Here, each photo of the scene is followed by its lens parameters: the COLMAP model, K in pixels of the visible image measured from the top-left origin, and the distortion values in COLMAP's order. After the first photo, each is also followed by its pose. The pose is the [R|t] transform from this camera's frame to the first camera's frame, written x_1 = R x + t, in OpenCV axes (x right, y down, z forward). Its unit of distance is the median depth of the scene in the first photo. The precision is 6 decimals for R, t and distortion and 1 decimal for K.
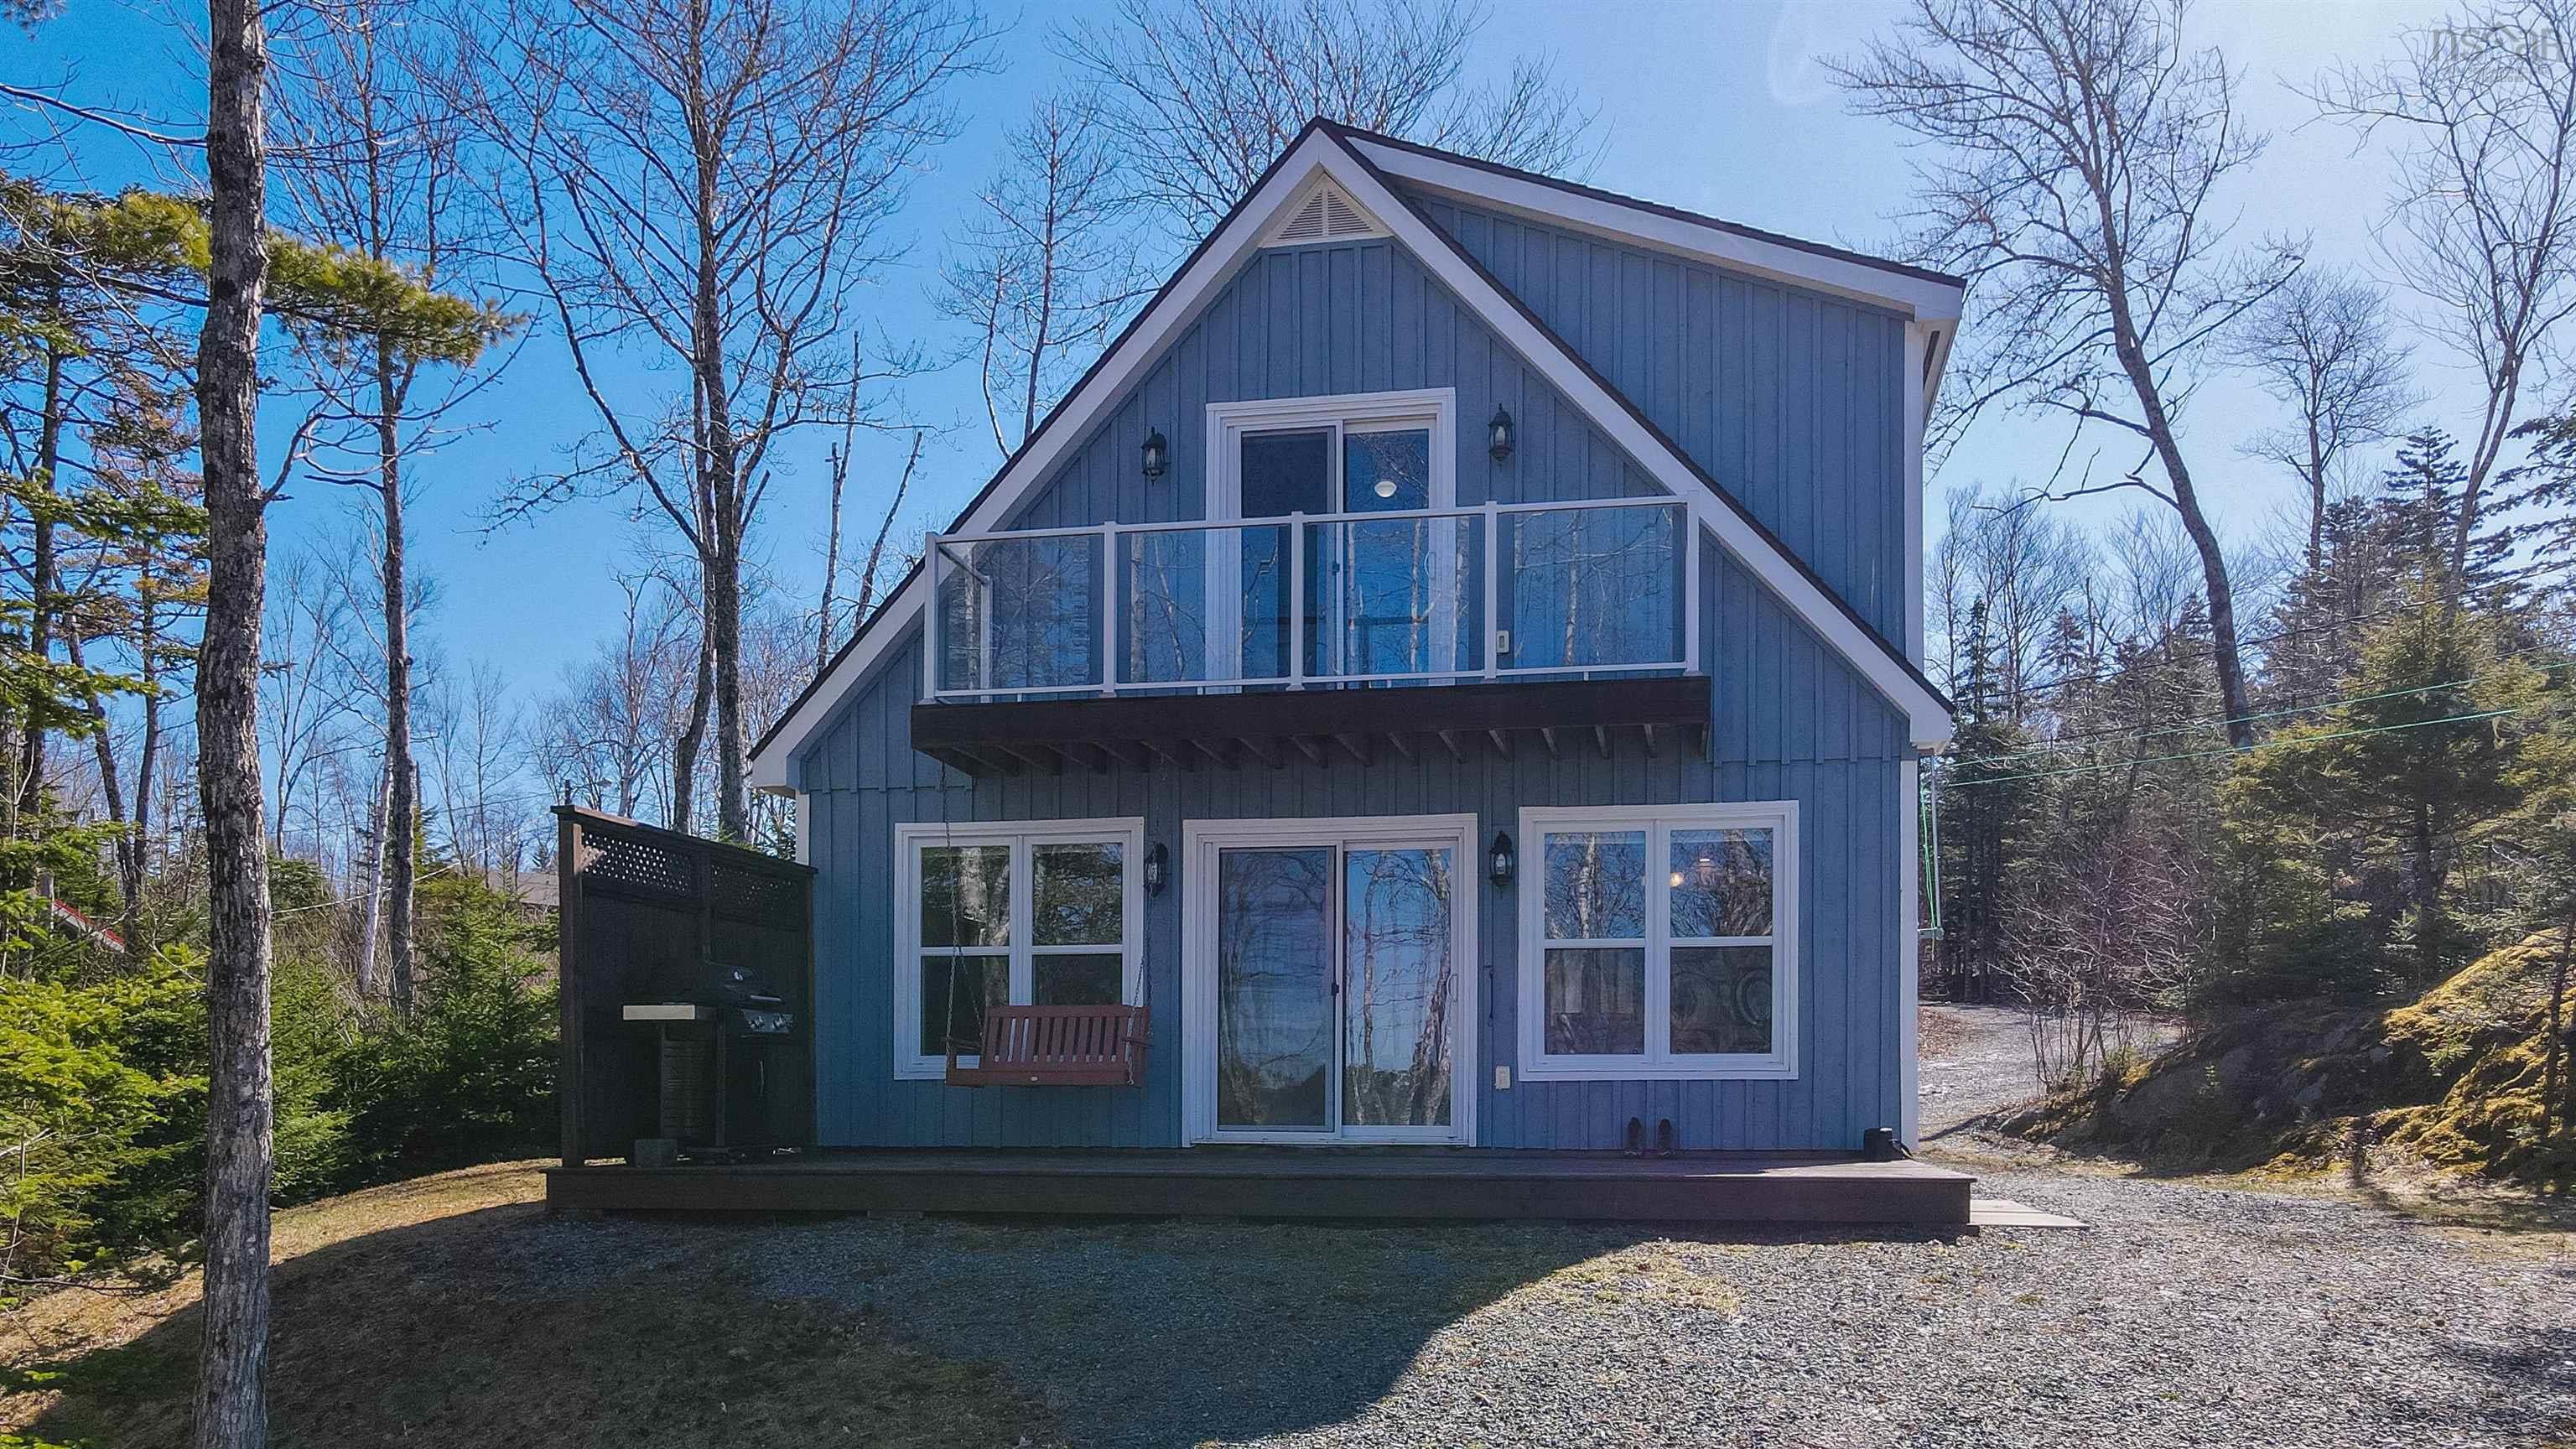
lens RADIAL K [[1814.1, 0, 1350.3], [0, 1814.1, 783.5], [0, 0, 1]] dist [0.006190, 0.000570]
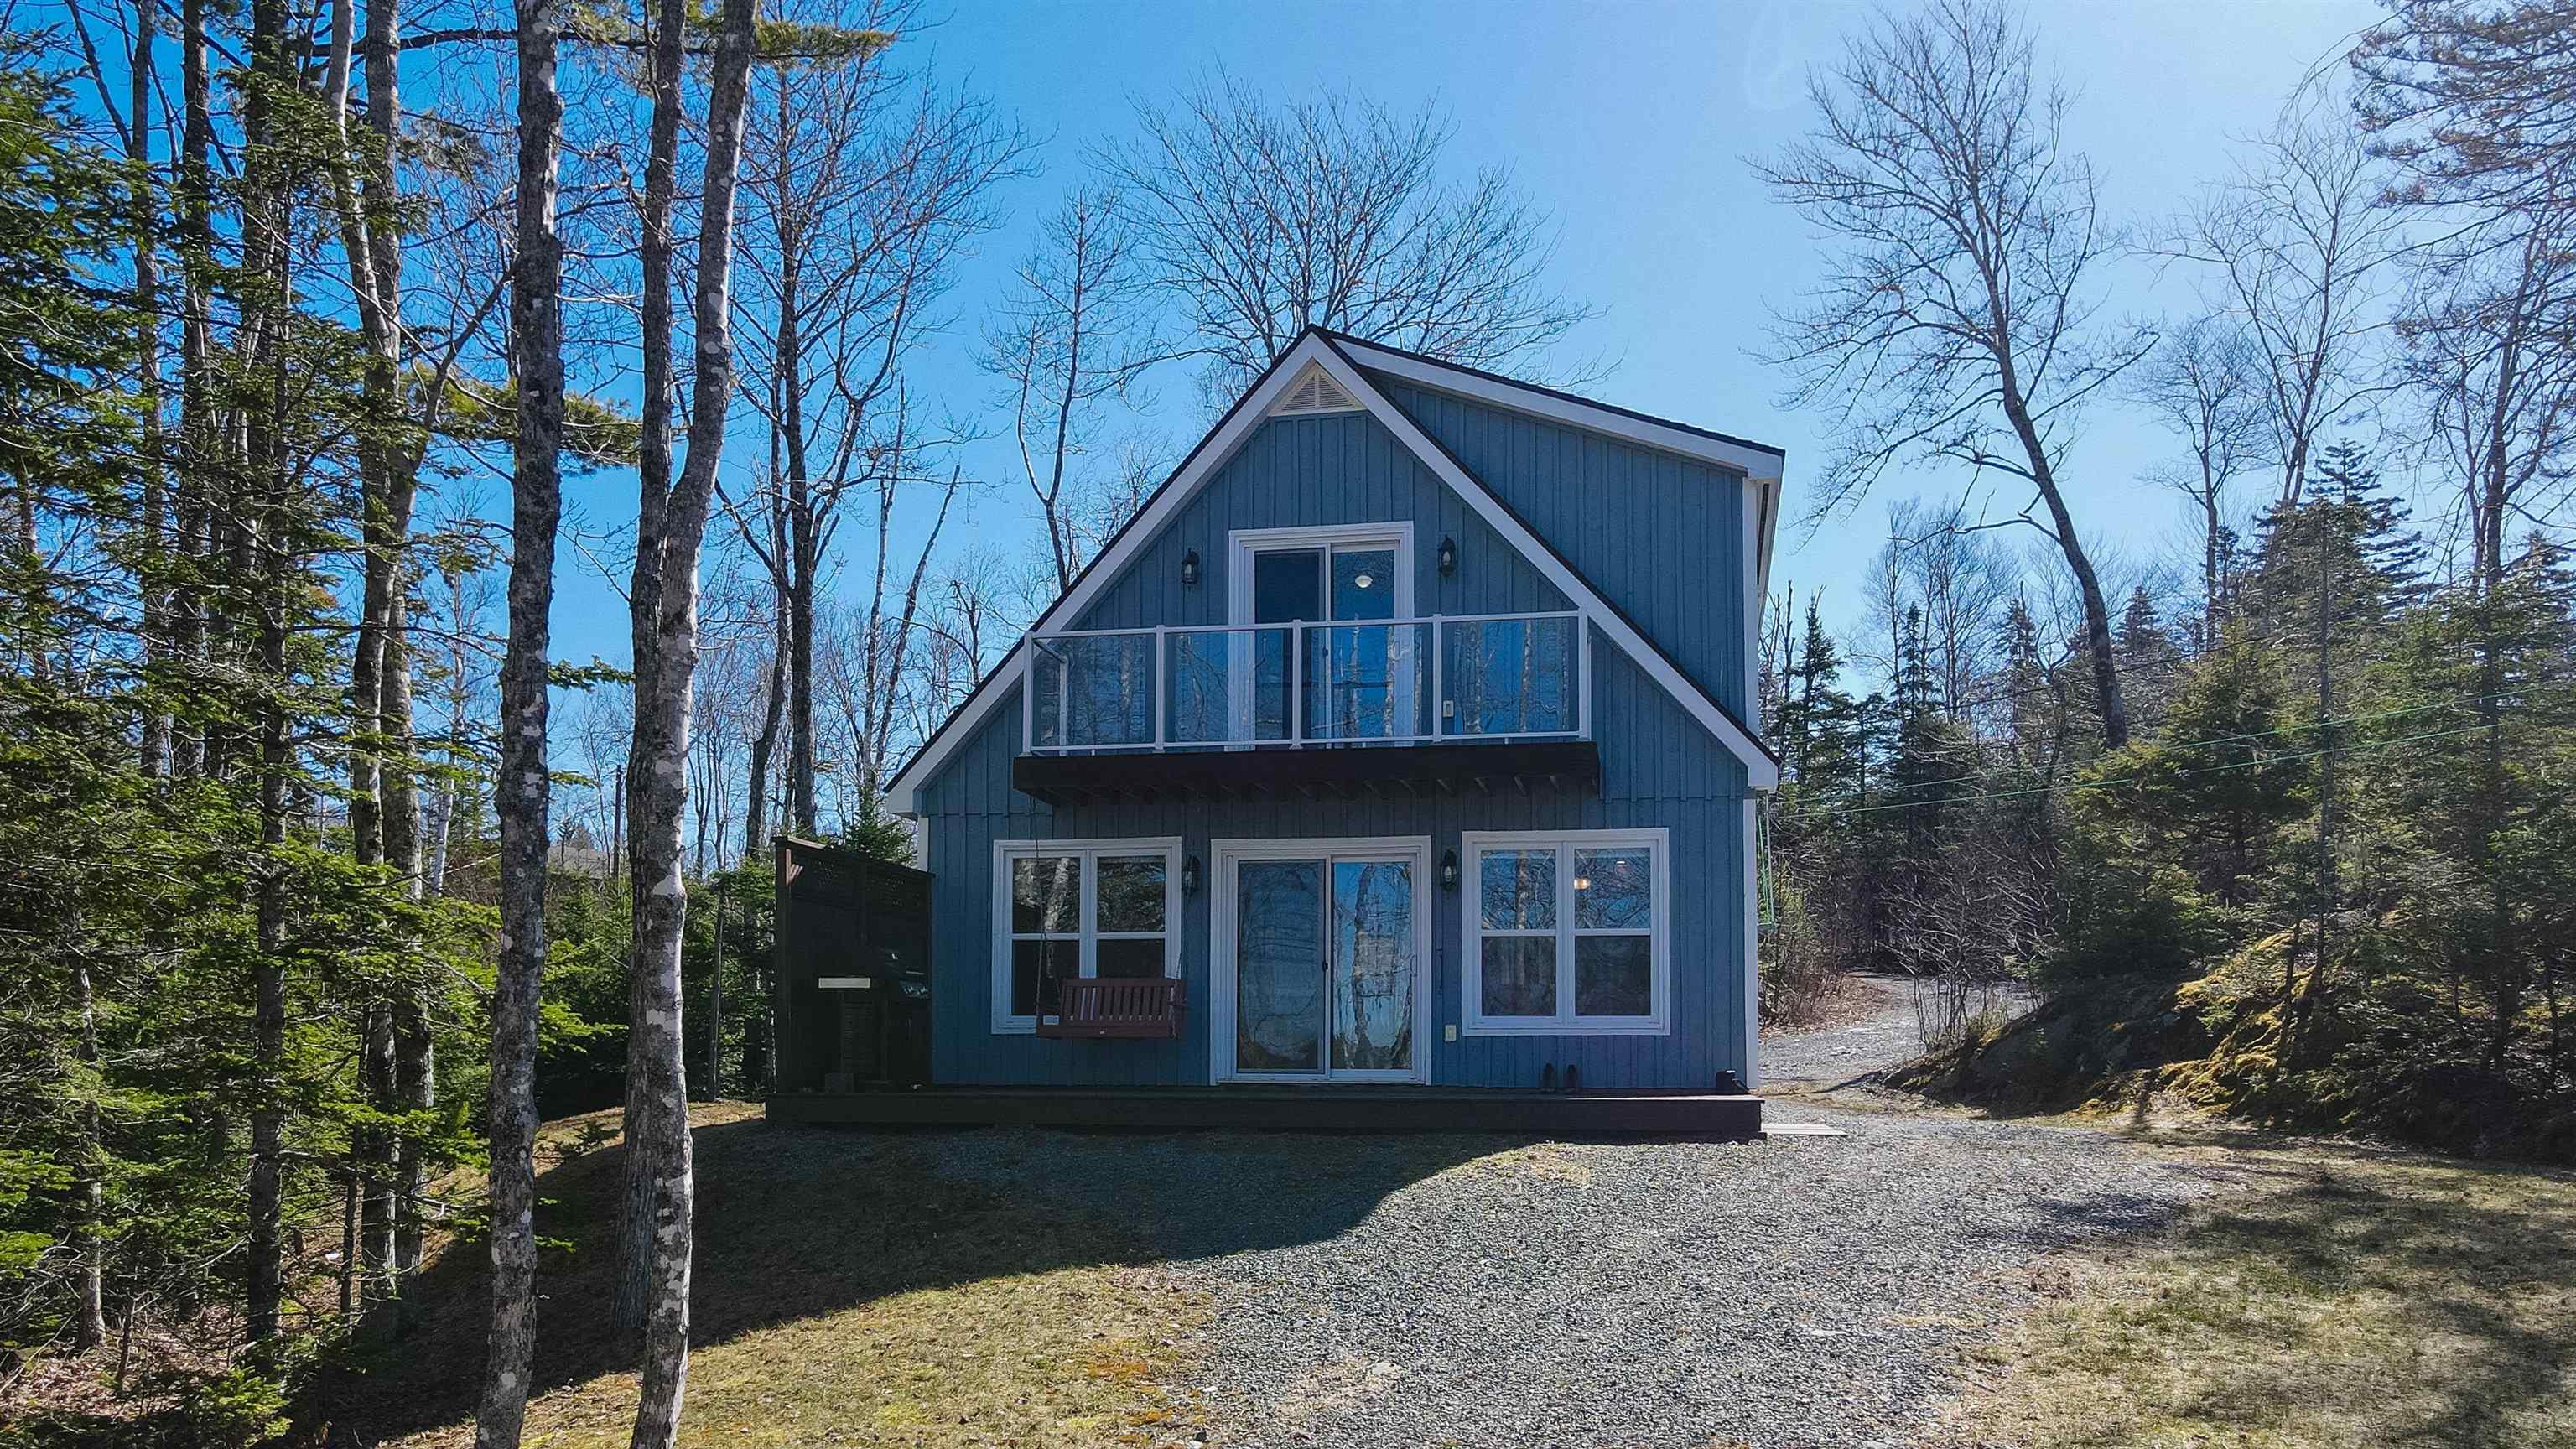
lens RADIAL K [[1833.1, 0, 1288.0], [0, 1833.1, 724.5], [0, 0, 1]] dist [-0.003813, -0.000271]
pose [[0.999546, -0.001222, -0.030120, 0.004985], [0.000821, 0.999911, -0.013304, -0.045265], [0.030133, 0.013273, 0.999458, -0.339474]]
